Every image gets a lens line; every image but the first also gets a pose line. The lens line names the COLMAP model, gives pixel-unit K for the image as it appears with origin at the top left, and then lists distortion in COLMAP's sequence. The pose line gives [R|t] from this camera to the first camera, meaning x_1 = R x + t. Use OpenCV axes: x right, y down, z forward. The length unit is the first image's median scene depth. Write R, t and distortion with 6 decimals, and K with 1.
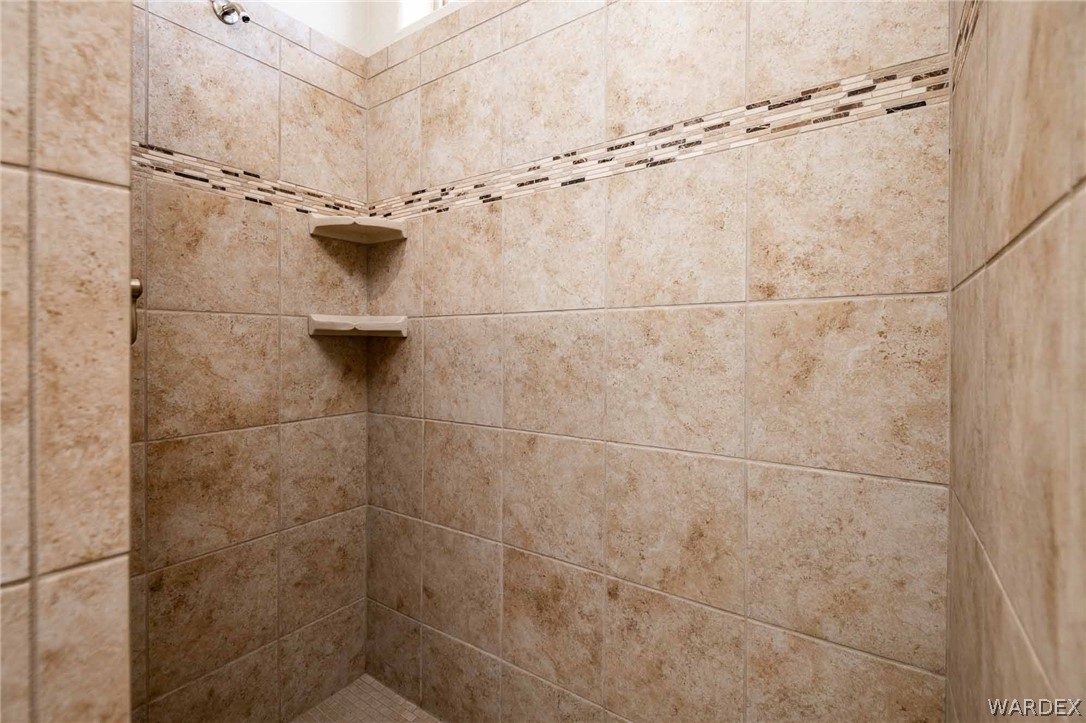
lens RADIAL K [[495.4, 0, 540.4], [0, 495.4, 354.3], [0, 0, 1]] dist [0.002218, -0.003131]
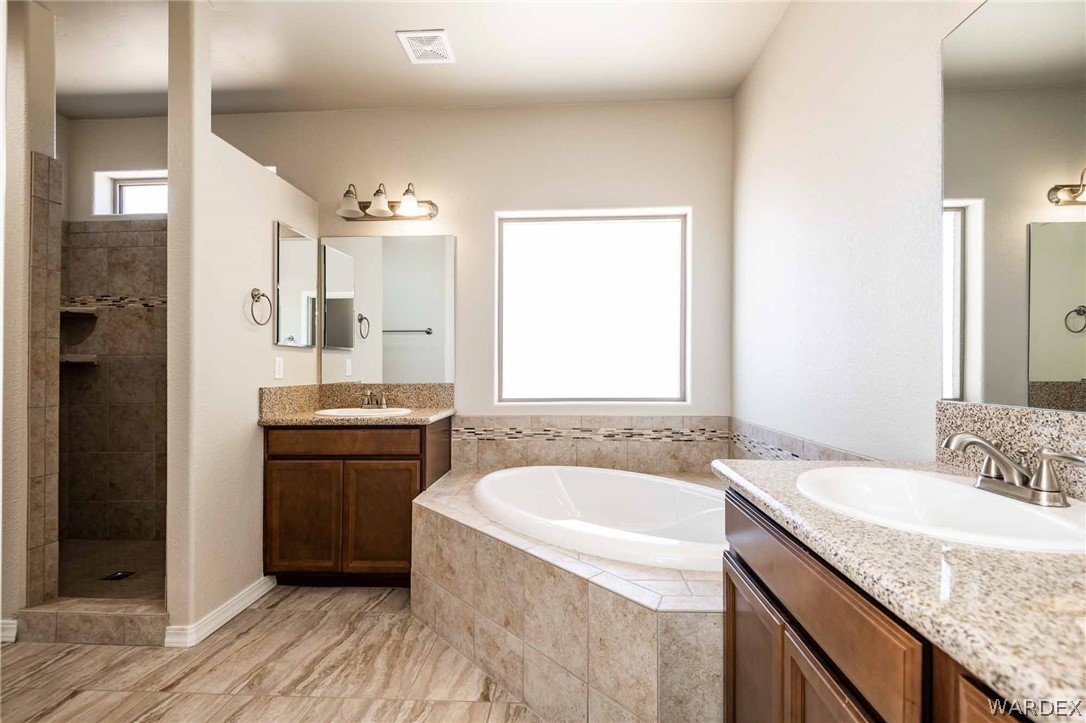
lens RADIAL K [[495.4, 0, 541.9], [0, 495.4, 365.3], [0, 0, 1]] dist [0.002218, -0.003131]
pose [[0.850684, -0.005774, 0.525646, 0.229899], [0.021243, 0.999500, -0.023399, 0.056513], [-0.525249, 0.031071, 0.850381, -1.808178]]
